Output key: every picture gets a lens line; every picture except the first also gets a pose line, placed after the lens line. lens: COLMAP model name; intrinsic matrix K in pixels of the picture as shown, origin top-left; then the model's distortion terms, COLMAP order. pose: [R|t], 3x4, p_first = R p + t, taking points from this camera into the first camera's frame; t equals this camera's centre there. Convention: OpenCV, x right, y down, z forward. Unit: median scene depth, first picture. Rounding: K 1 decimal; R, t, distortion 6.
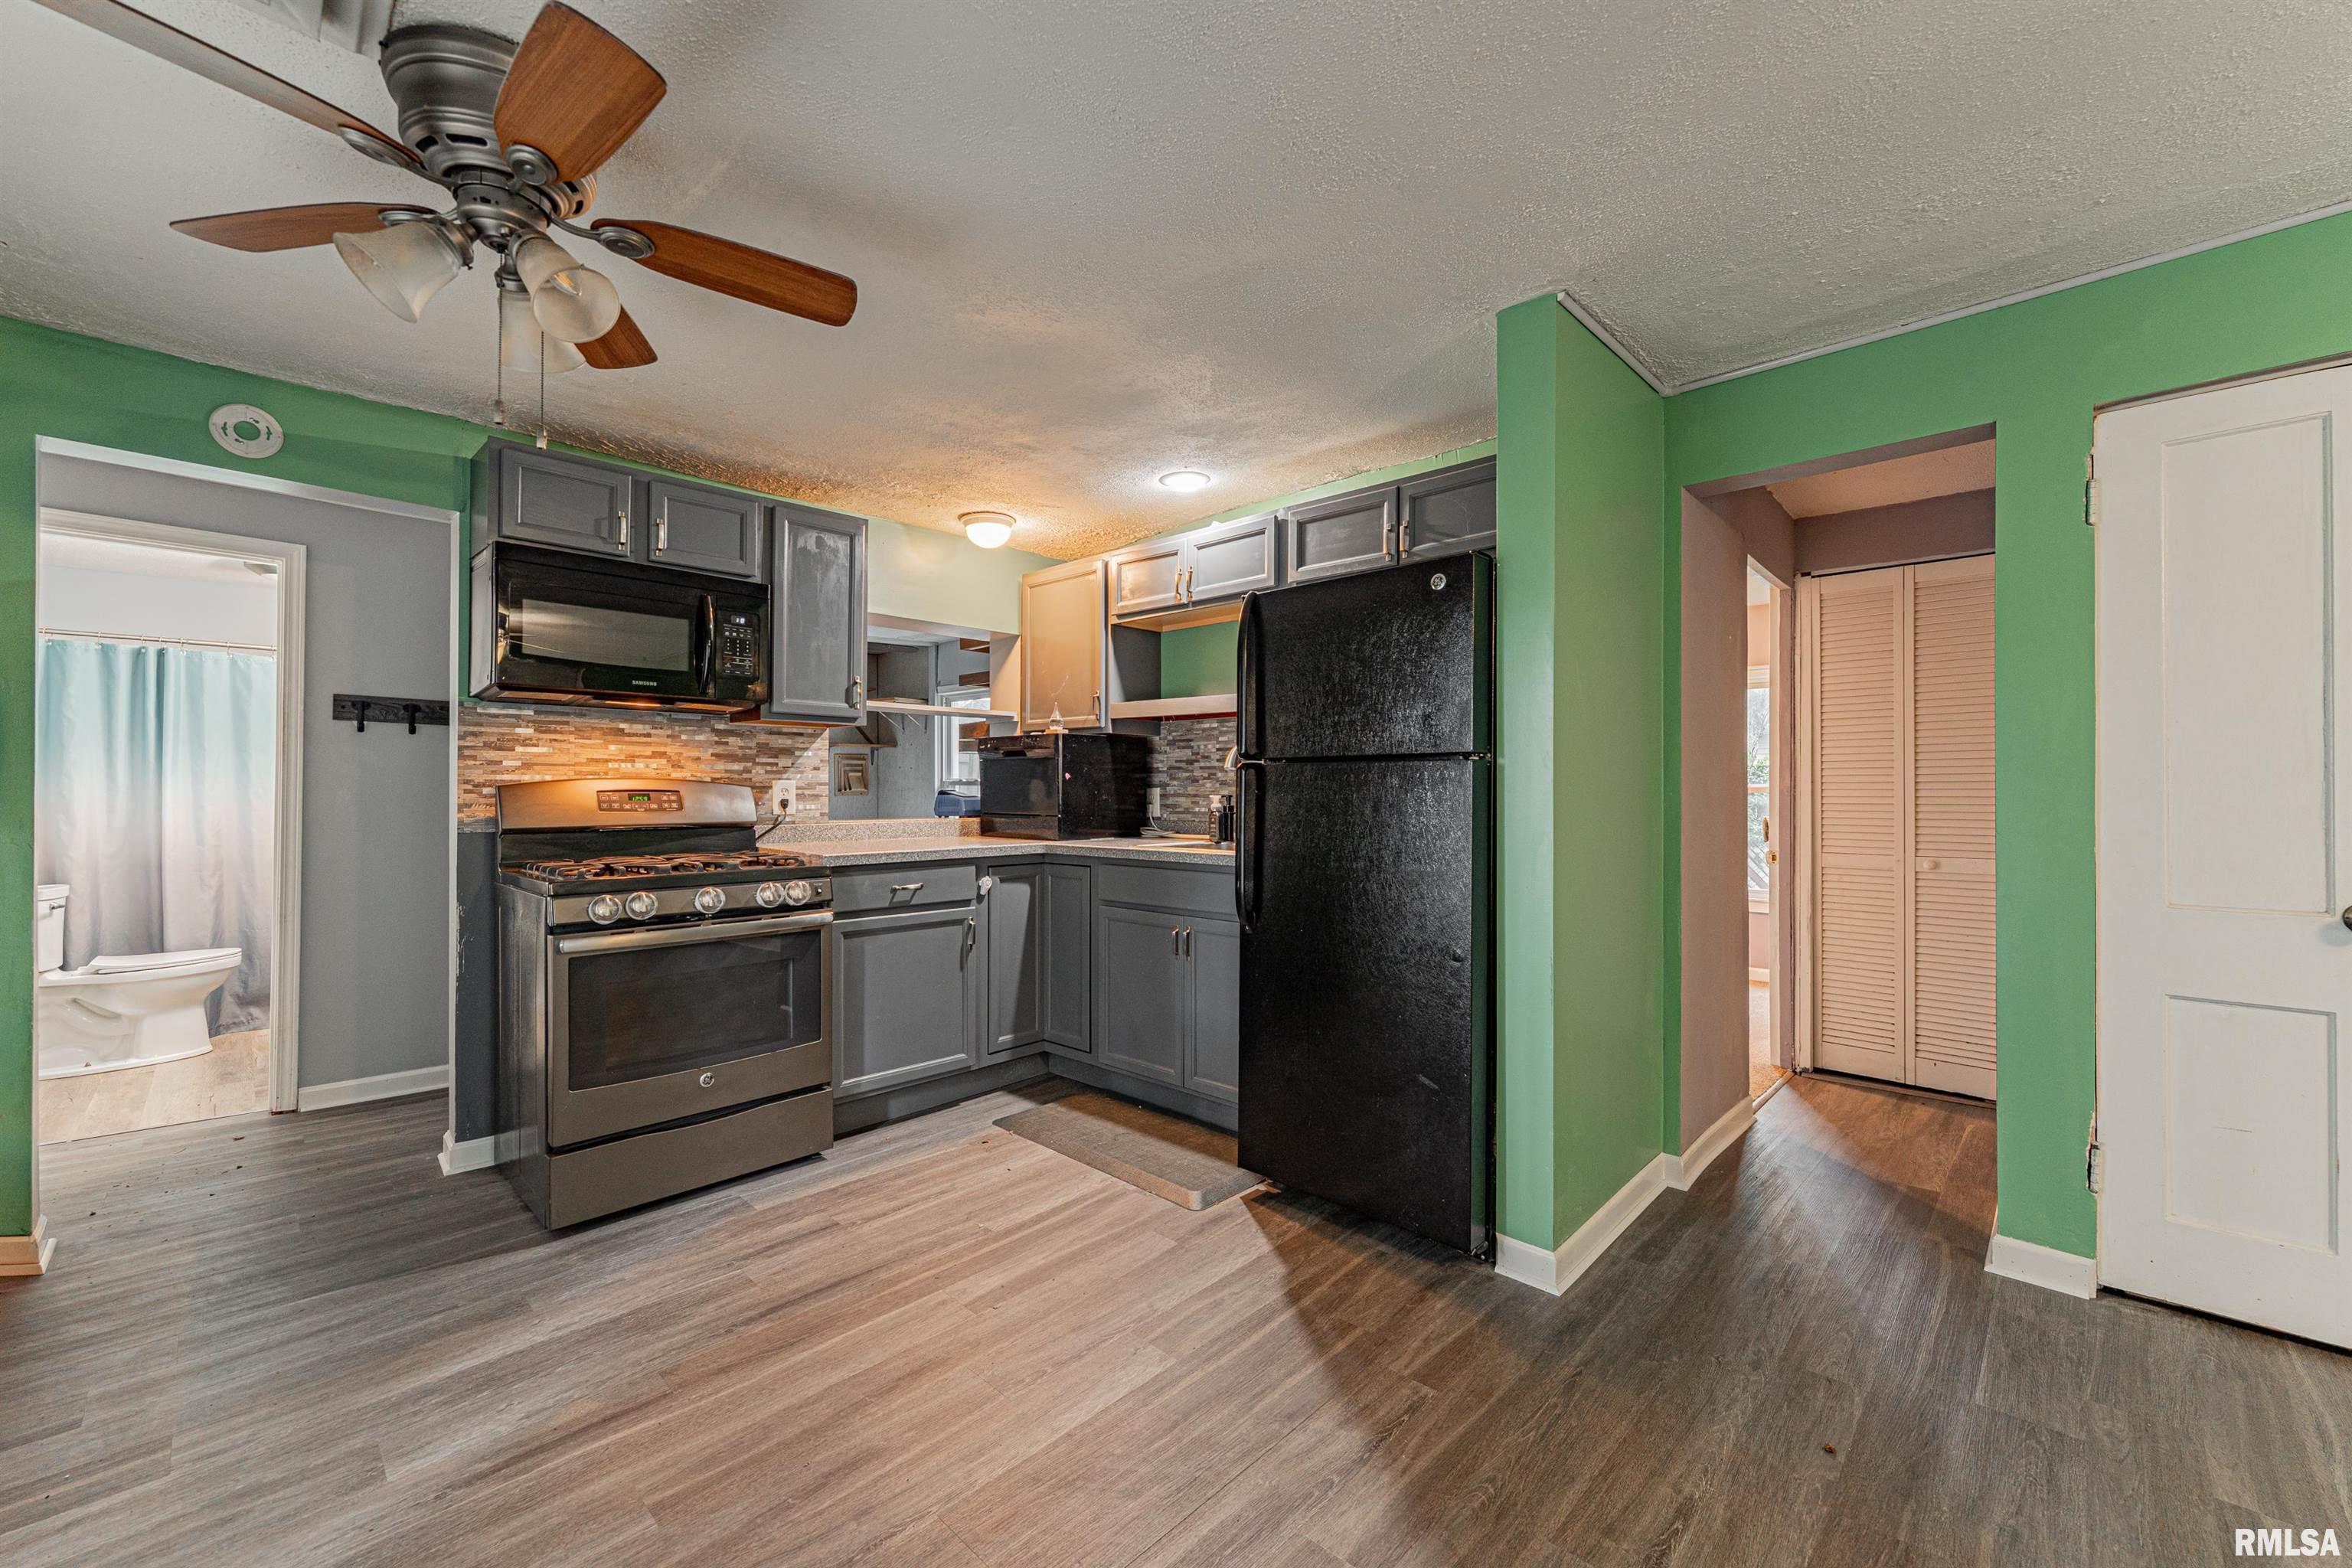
lens RADIAL K [[925.3, 0, 1179.3], [0, 925.3, 788.6], [0, 0, 1]] dist [-0.001943, -0.000236]
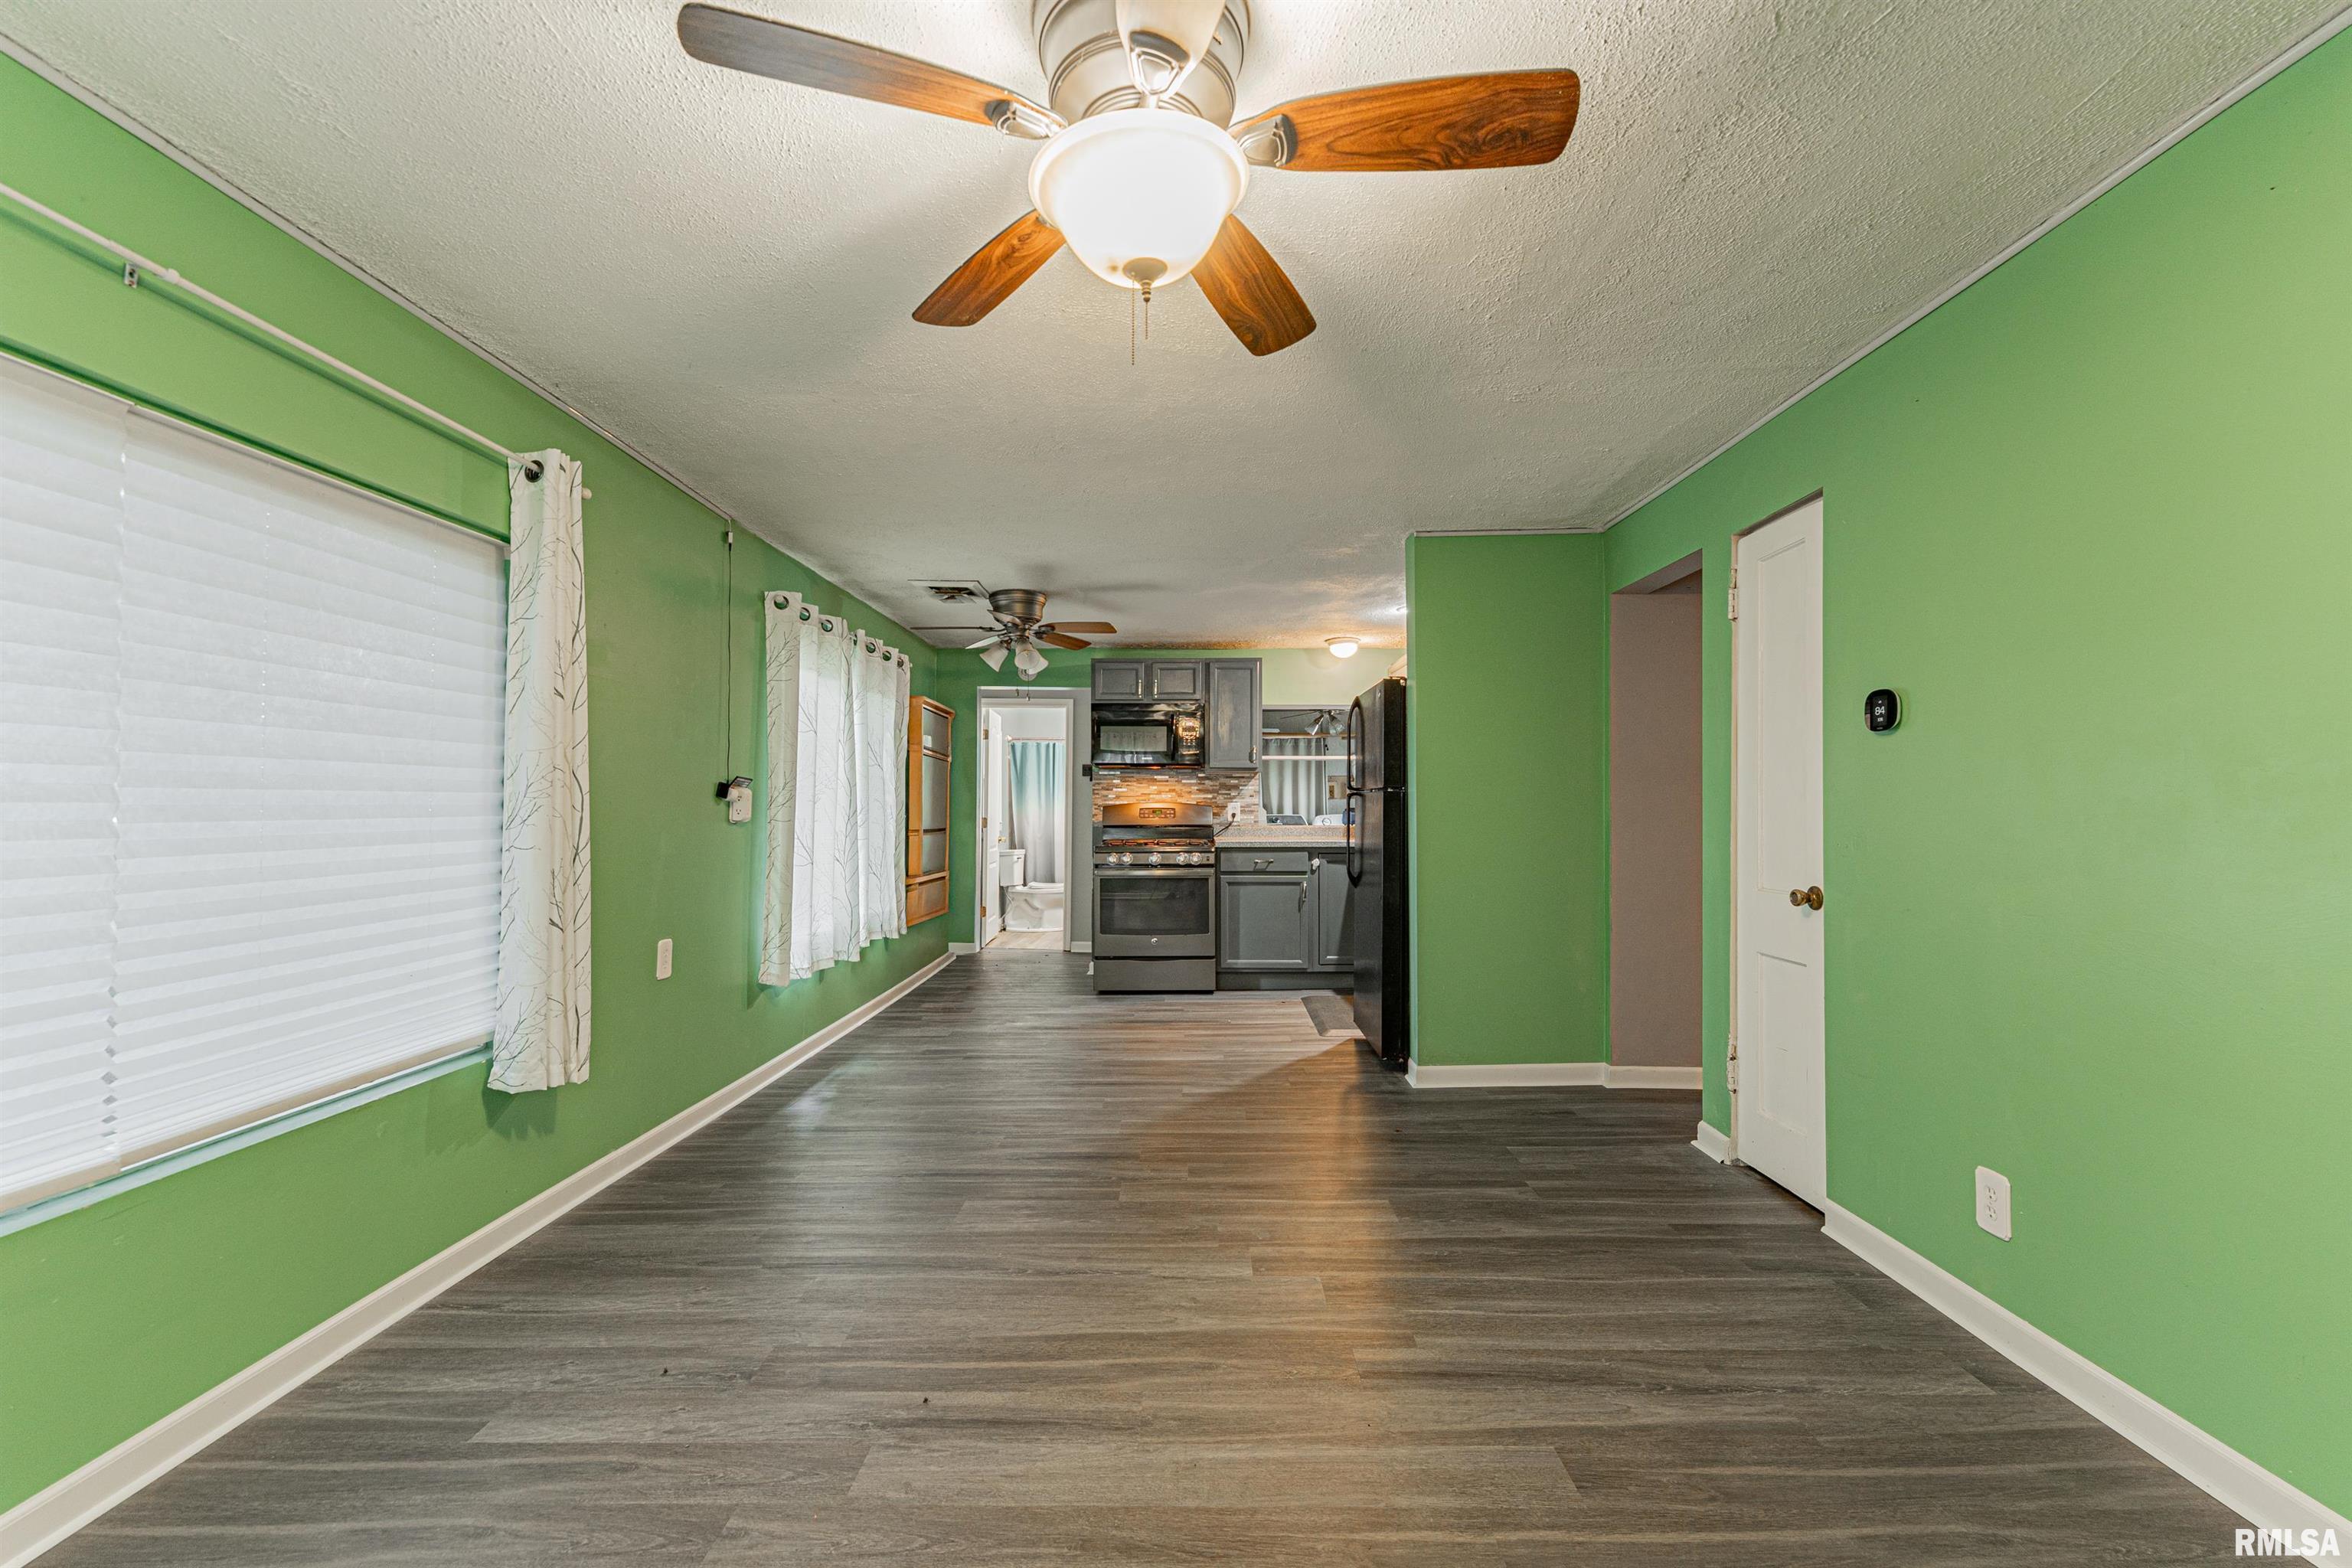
lens RADIAL K [[925.3, 0, 1180.5], [0, 925.3, 798.5], [0, 0, 1]] dist [-0.001943, -0.000236]
pose [[0.681511, -0.011650, -0.731715, 0.855371], [0.005639, 0.999927, -0.010668, 0.001477], [0.731786, 0.003144, 0.681527, -0.333680]]
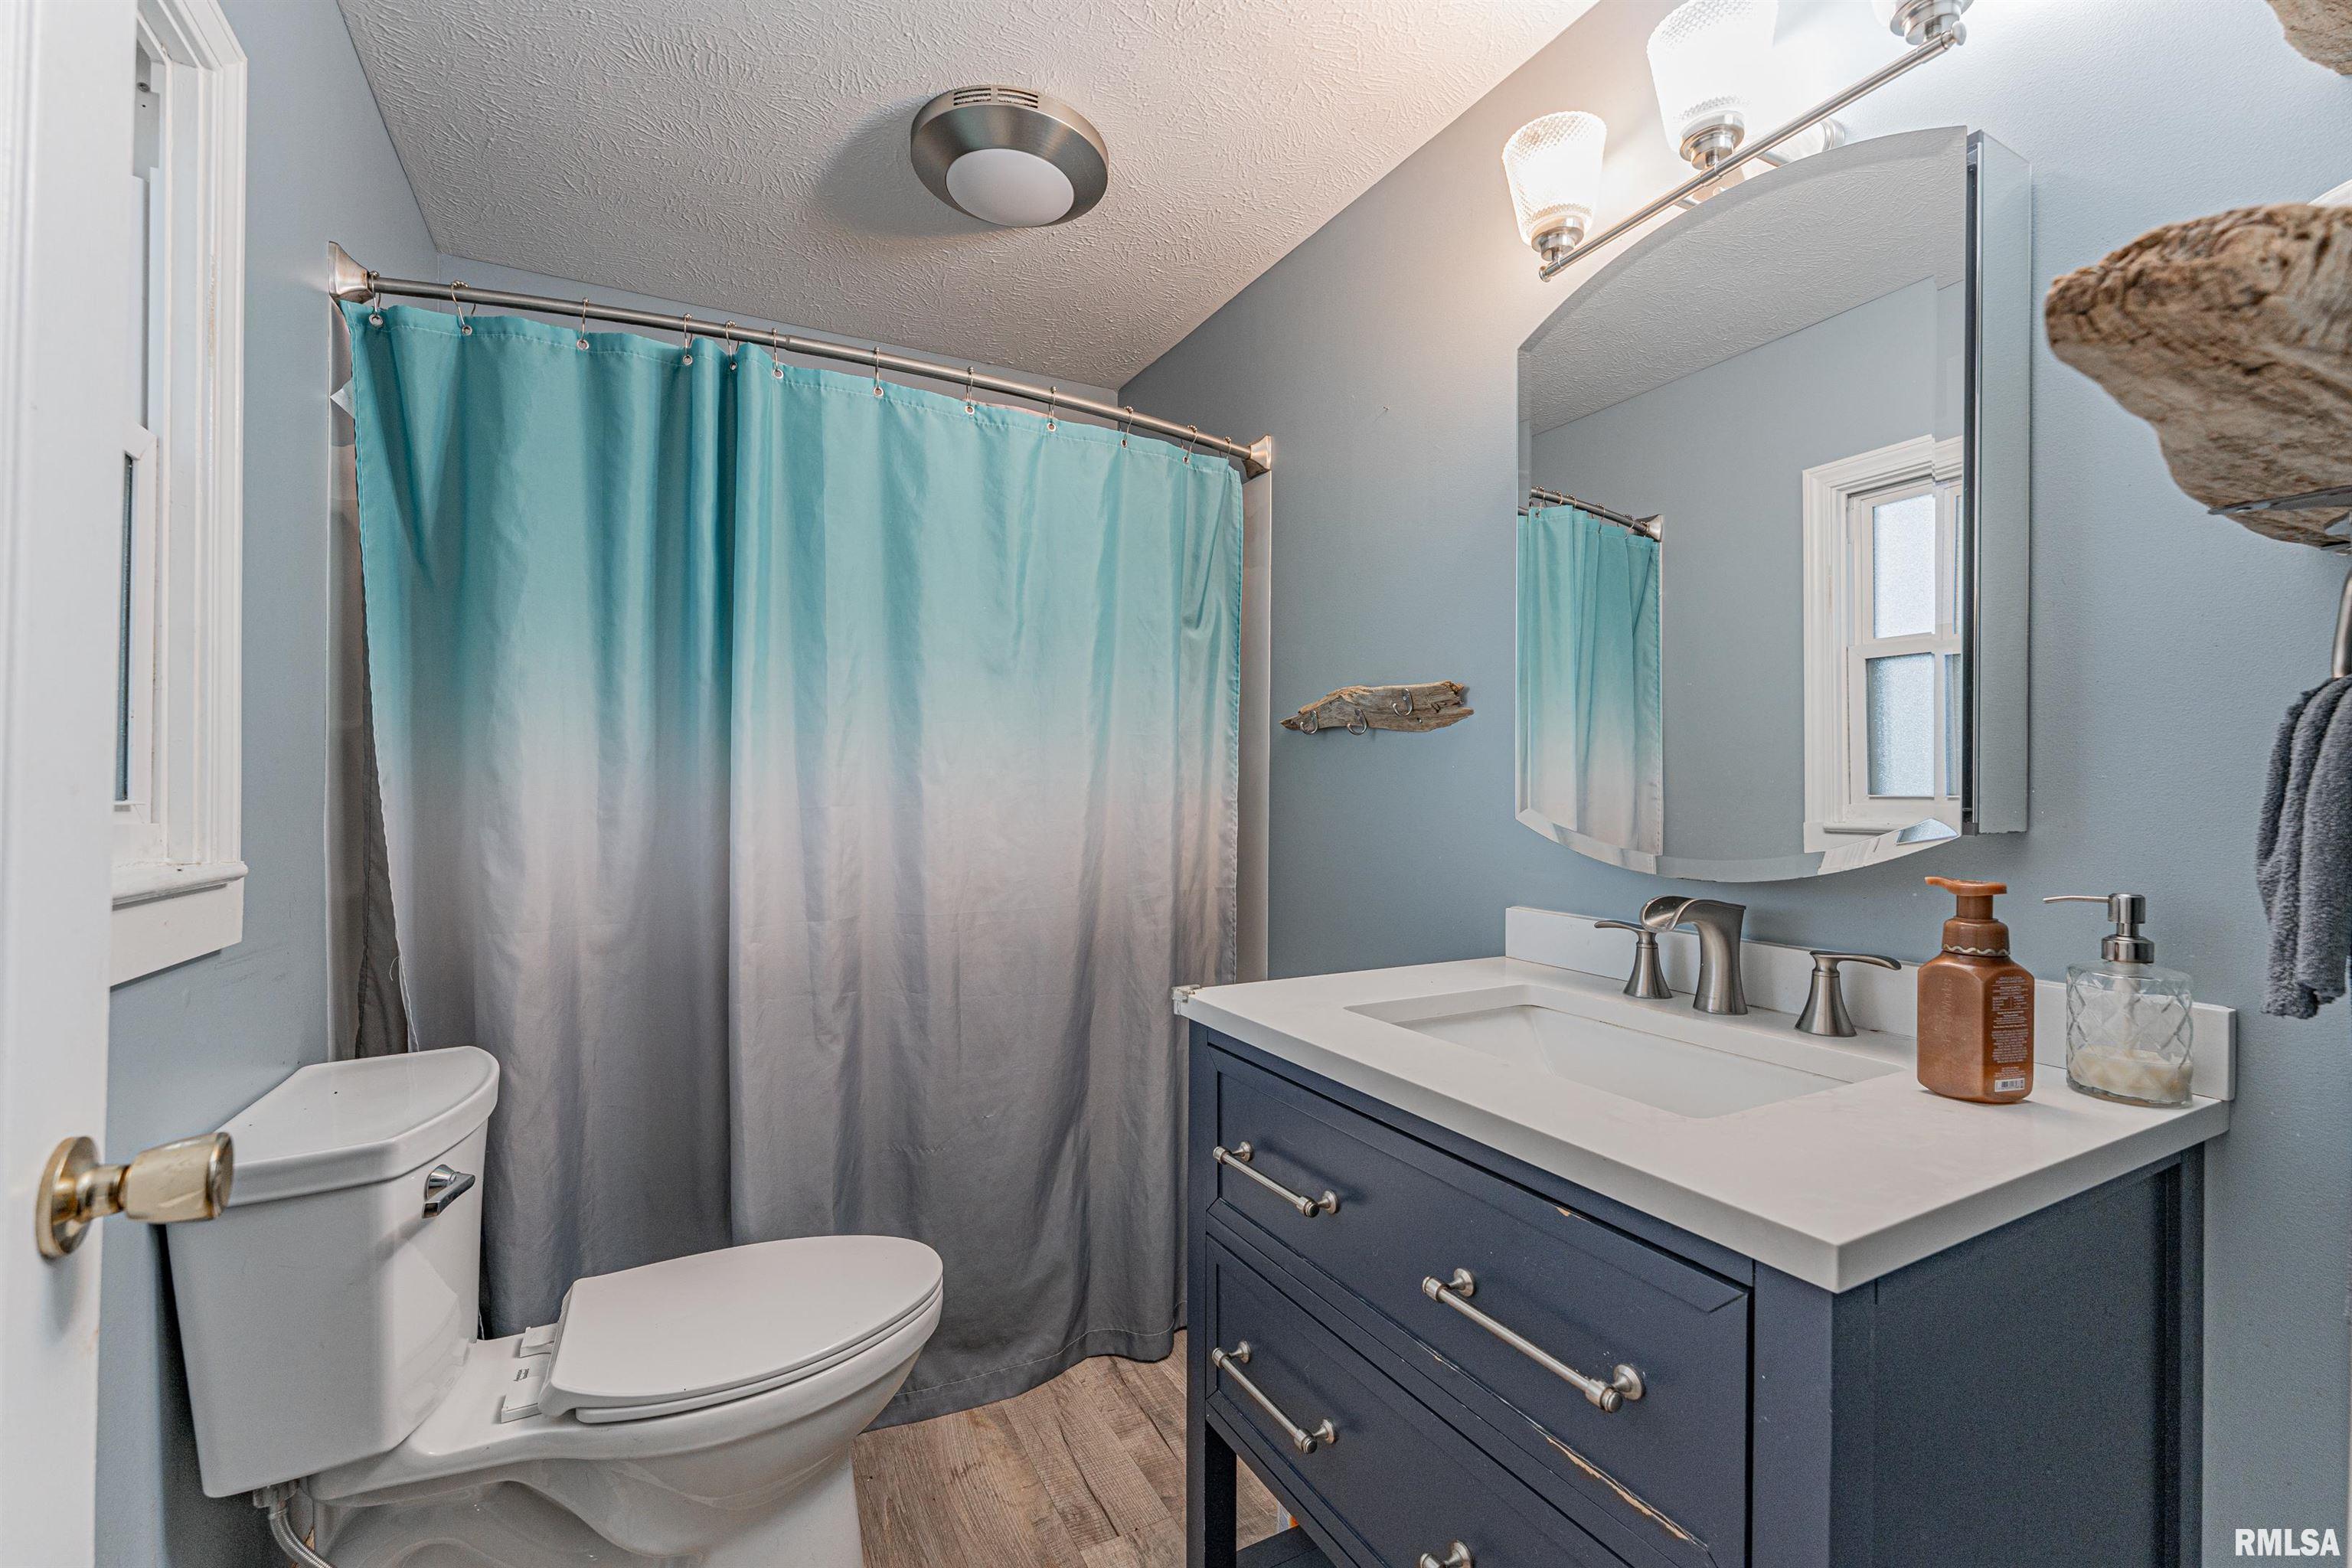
lens RADIAL K [[925.3, 0, 1255.3], [0, 925.3, 789.3], [0, 0, 1]] dist [-0.001943, -0.000236]
pose [[0.976762, 0.000345, -0.214326, -1.004078], [-0.002139, 0.999965, -0.008142, 0.017780], [0.214316, 0.008411, 0.976728, 0.845492]]
